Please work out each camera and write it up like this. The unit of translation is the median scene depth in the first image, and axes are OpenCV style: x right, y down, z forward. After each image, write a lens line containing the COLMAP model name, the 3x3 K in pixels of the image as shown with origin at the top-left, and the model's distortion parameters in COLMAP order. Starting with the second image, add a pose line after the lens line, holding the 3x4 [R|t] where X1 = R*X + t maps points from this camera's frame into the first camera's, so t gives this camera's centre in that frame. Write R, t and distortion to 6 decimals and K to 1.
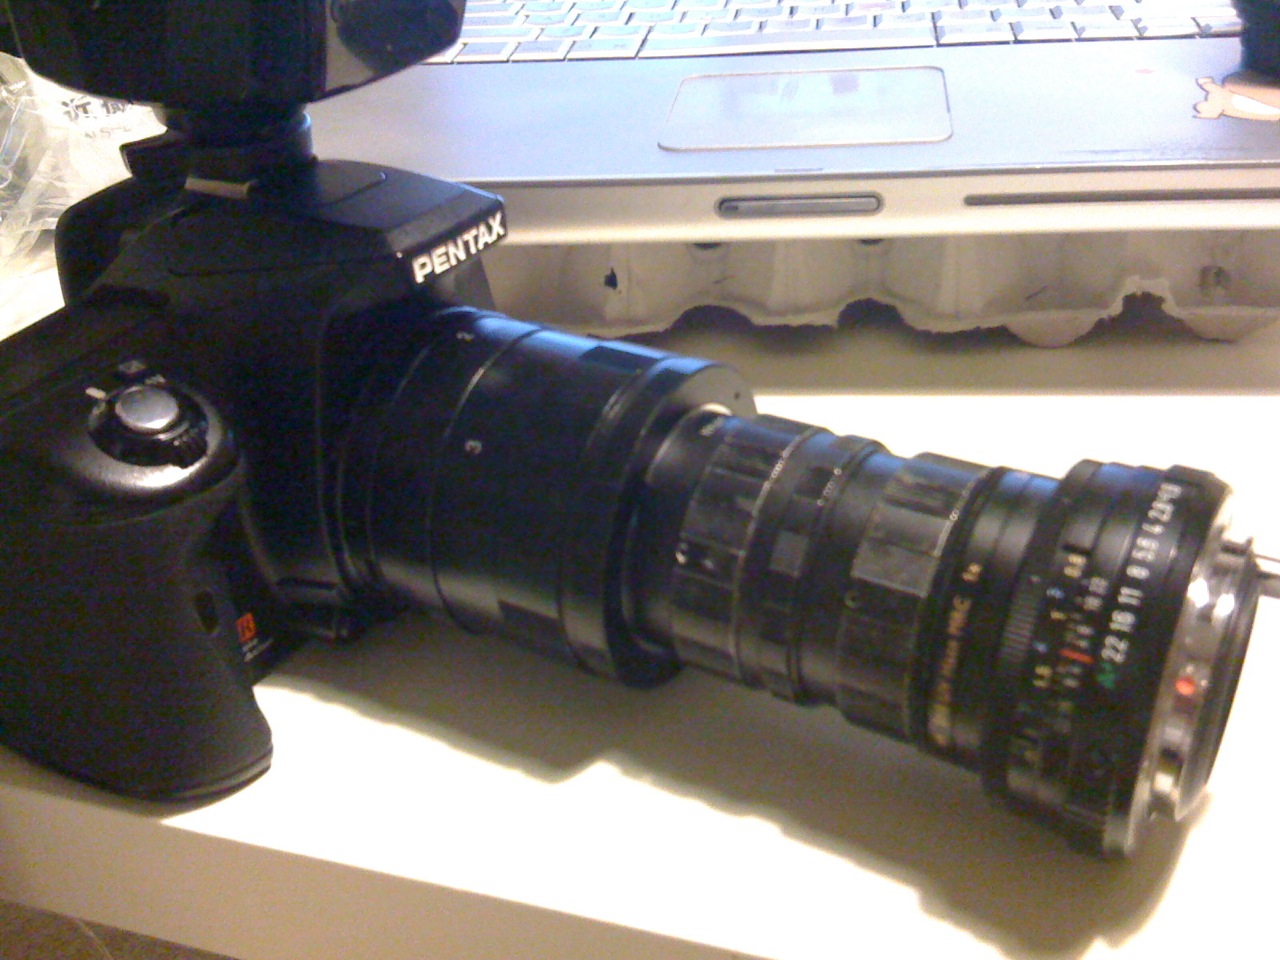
lens RADIAL K [[1642.0, 0, 640.0], [0, 1642.0, 480.0], [0, 0, 1]] dist [0.357490, 0.015355]
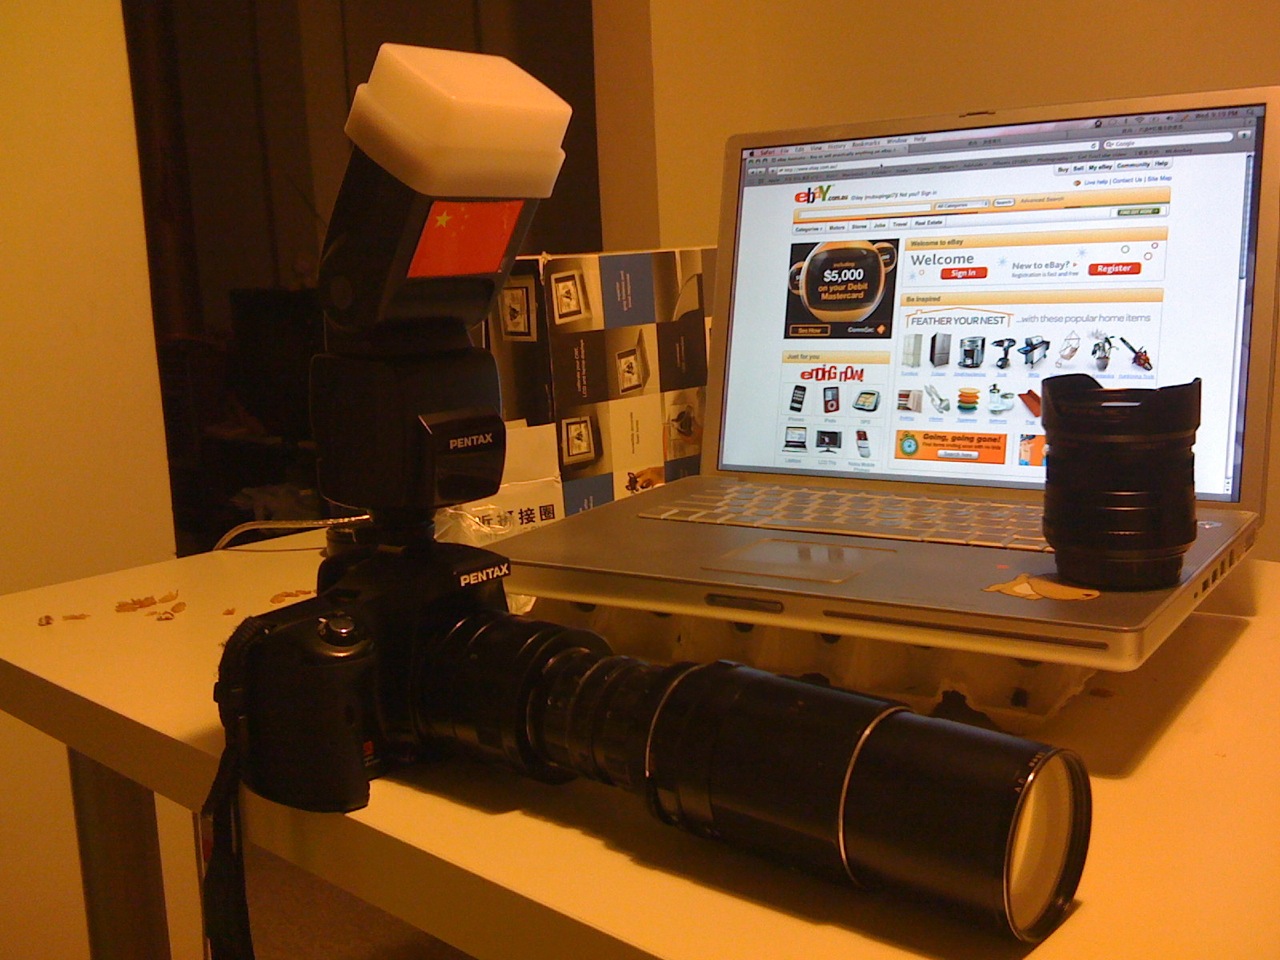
lens RADIAL K [[1642.0, 0, 640.0], [0, 1642.0, 480.0], [0, 0, 1]] dist [0.357490, 0.015355]
pose [[0.986933, 0.059114, -0.149898, 0.430216], [-0.102238, 0.948764, -0.298988, 0.387852], [0.124543, 0.310406, 0.942410, -1.135283]]
